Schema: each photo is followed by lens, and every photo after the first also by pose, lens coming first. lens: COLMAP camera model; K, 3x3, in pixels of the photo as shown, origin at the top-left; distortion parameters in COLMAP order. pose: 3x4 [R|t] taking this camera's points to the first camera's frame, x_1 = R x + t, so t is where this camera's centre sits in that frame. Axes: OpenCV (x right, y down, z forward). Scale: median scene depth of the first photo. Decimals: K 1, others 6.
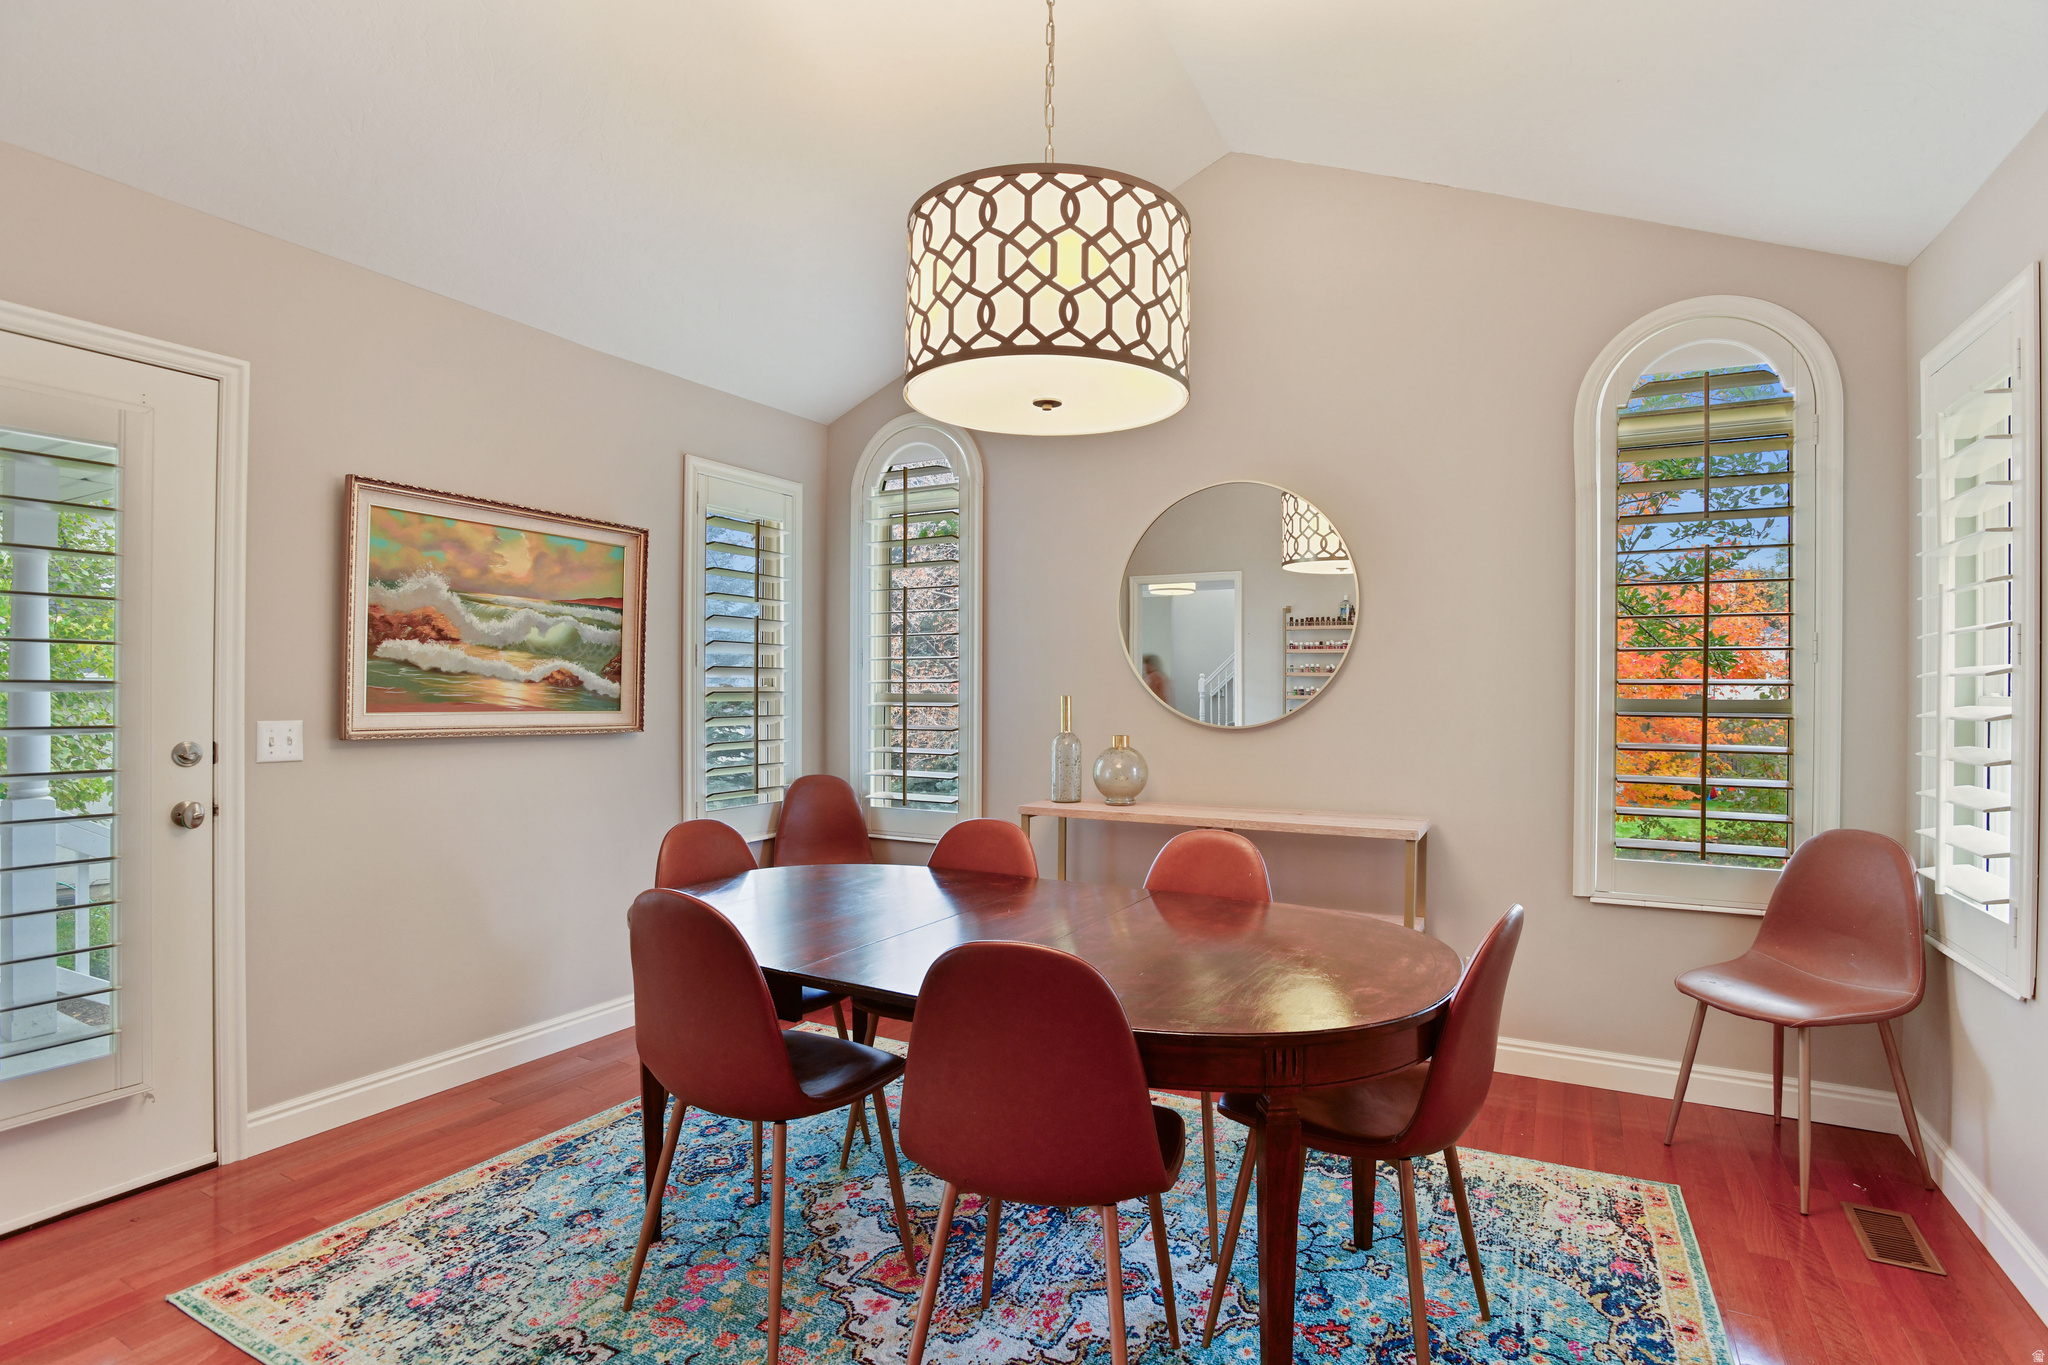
lens RADIAL K [[1004.2, 0, 1024.1], [0, 1004.2, 682.1], [0, 0, 1]] dist [-0.025343, 0.004328]
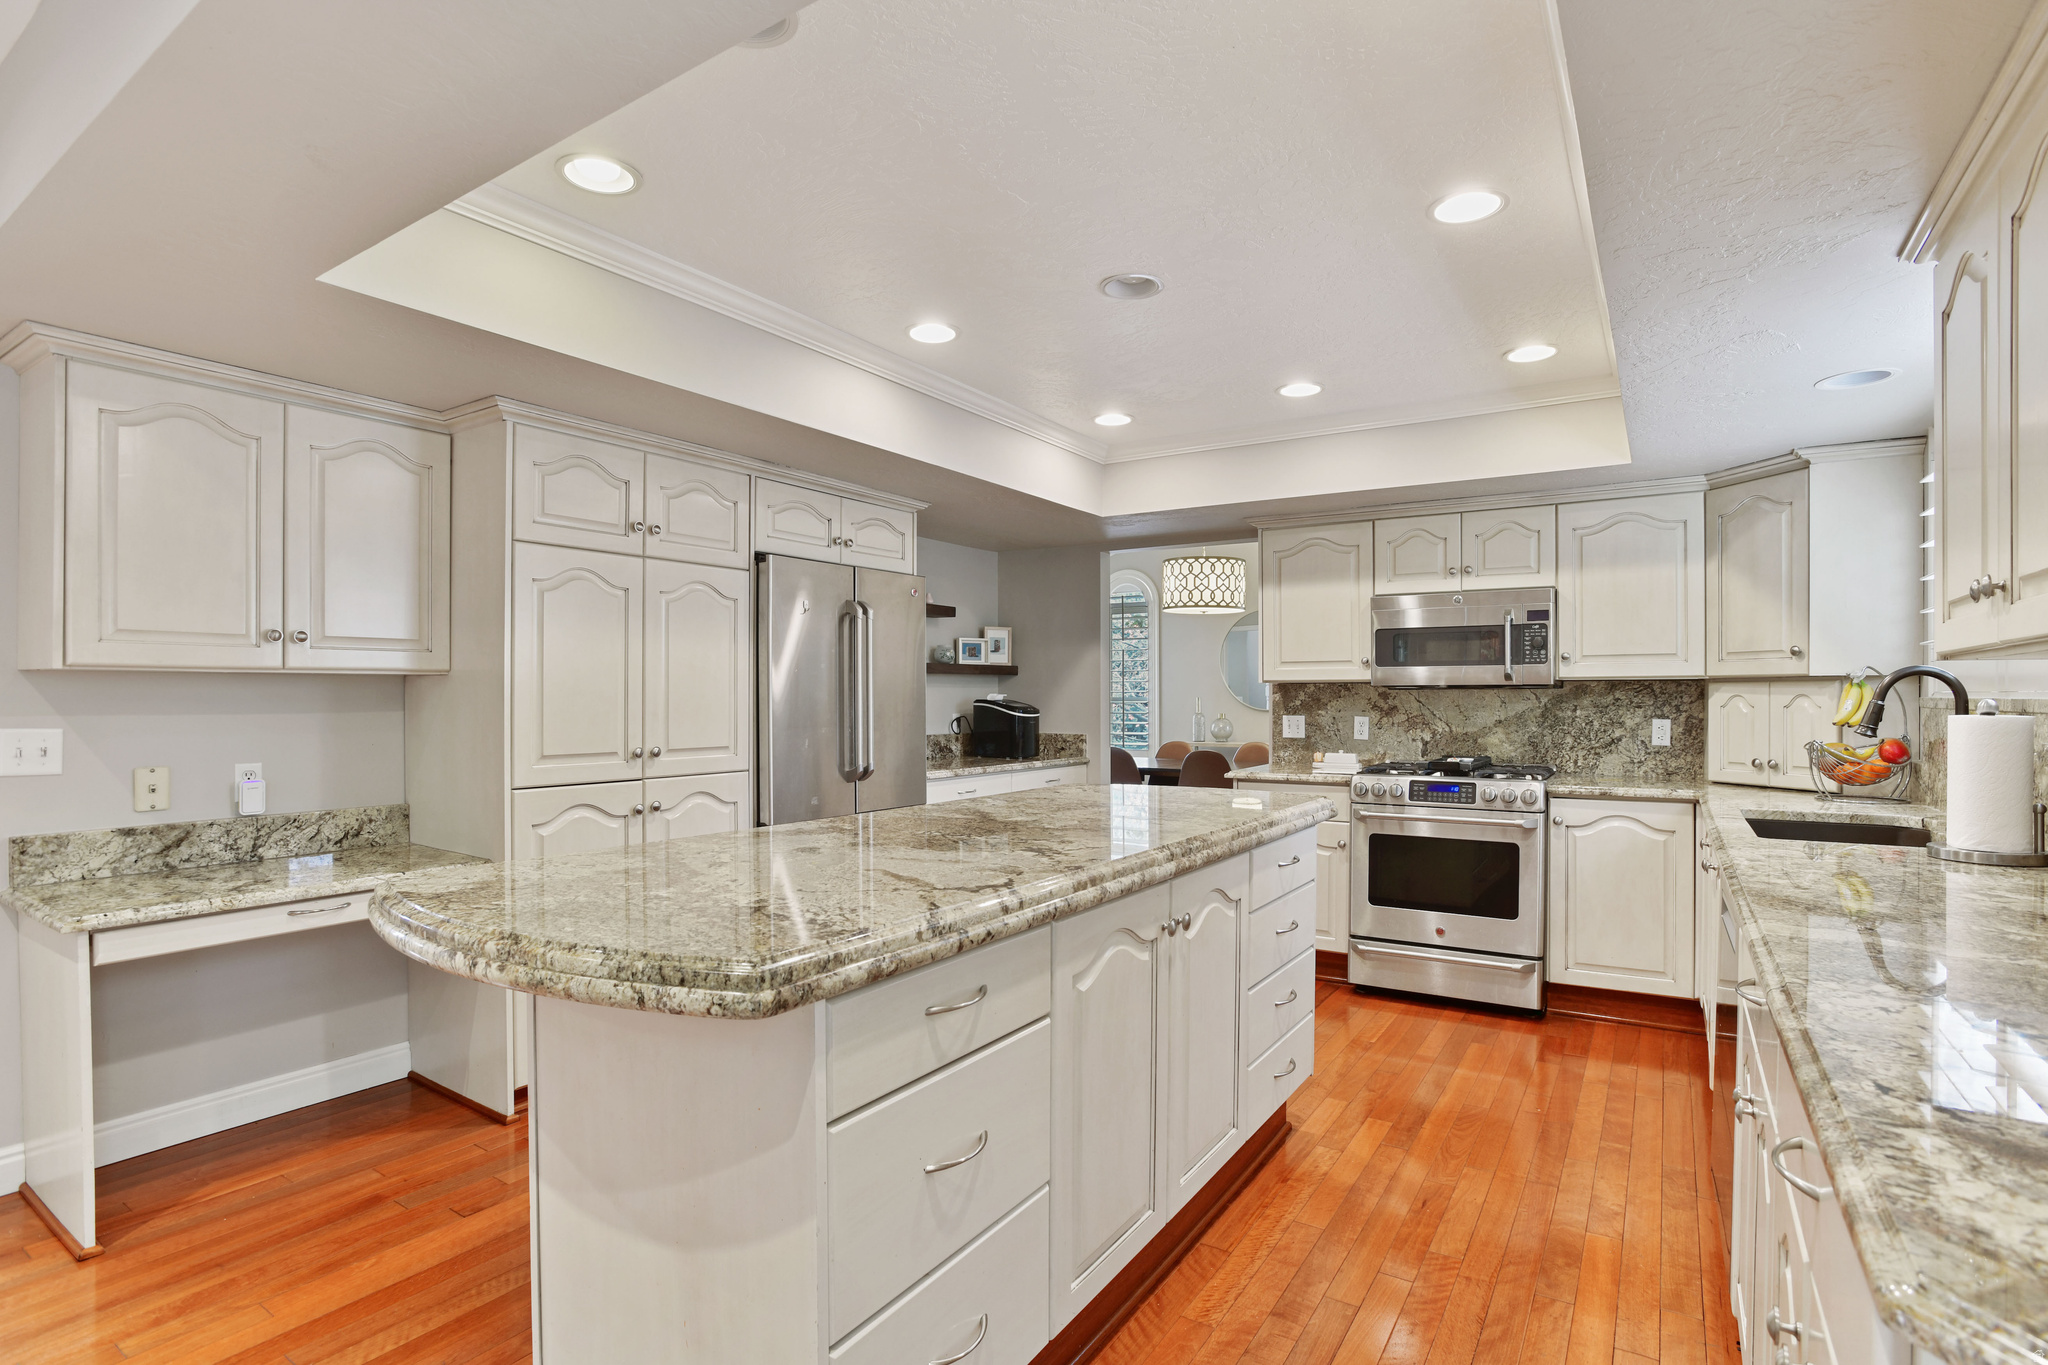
lens RADIAL K [[1004.2, 0, 1023.3], [0, 1004.2, 688.8], [0, 0, 1]] dist [-0.025343, 0.004328]
pose [[0.996483, -0.003333, -0.083728, -0.353816], [0.003596, 0.999989, 0.002983, -0.028212], [0.083717, -0.003273, 0.996484, -2.860114]]
